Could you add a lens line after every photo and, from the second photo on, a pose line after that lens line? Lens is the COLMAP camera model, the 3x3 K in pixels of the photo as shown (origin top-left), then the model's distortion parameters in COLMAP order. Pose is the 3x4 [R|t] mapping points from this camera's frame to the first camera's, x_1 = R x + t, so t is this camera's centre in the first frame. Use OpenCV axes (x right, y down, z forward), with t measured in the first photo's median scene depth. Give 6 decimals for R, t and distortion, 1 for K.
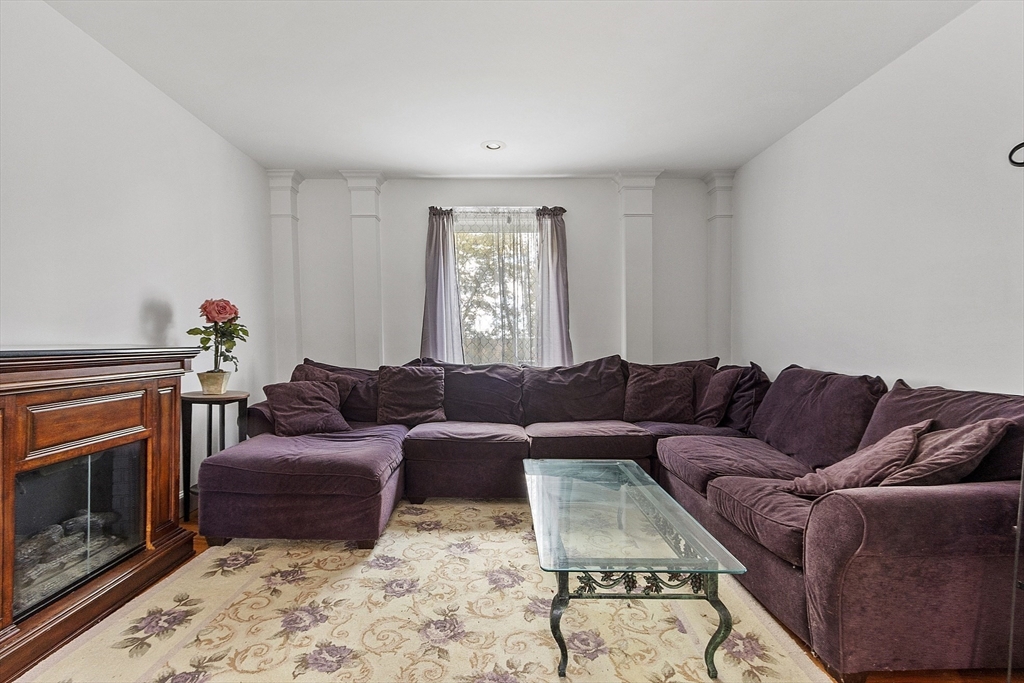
lens RADIAL K [[445.4, 0, 487.0], [0, 445.4, 338.1], [0, 0, 1]] dist [0.003680, 0.000027]
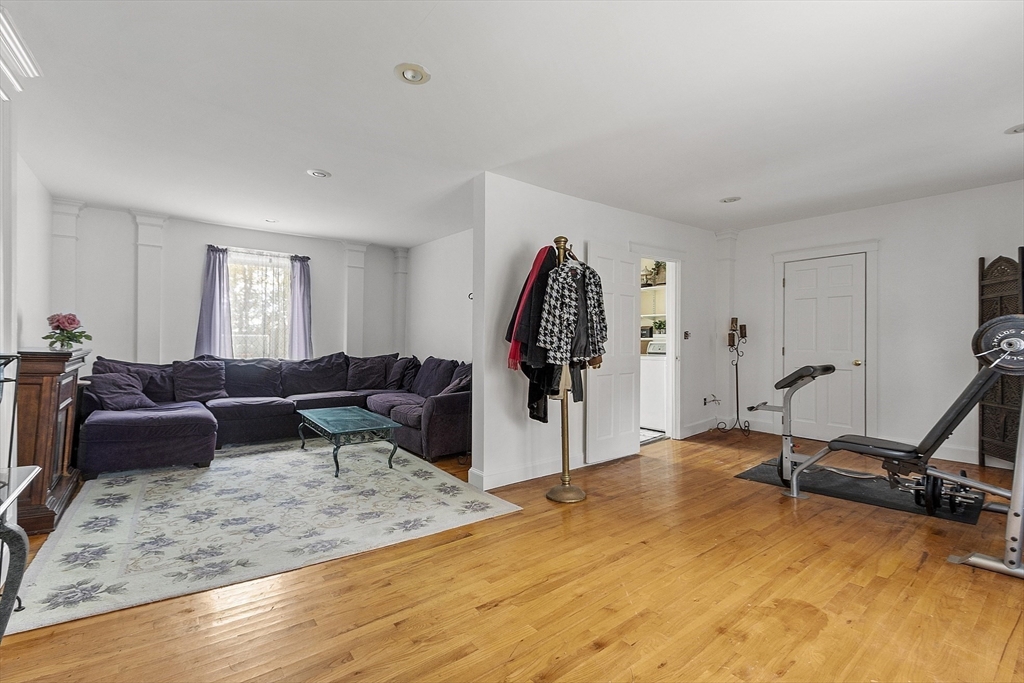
lens RADIAL K [[445.4, 0, 487.0], [0, 445.4, 338.1], [0, 0, 1]] dist [0.003680, 0.000027]
pose [[0.789355, 0.012901, 0.613802, -0.324322], [-0.017494, 0.999846, 0.001482, -0.026972], [-0.613688, -0.011907, 0.789459, -0.683514]]
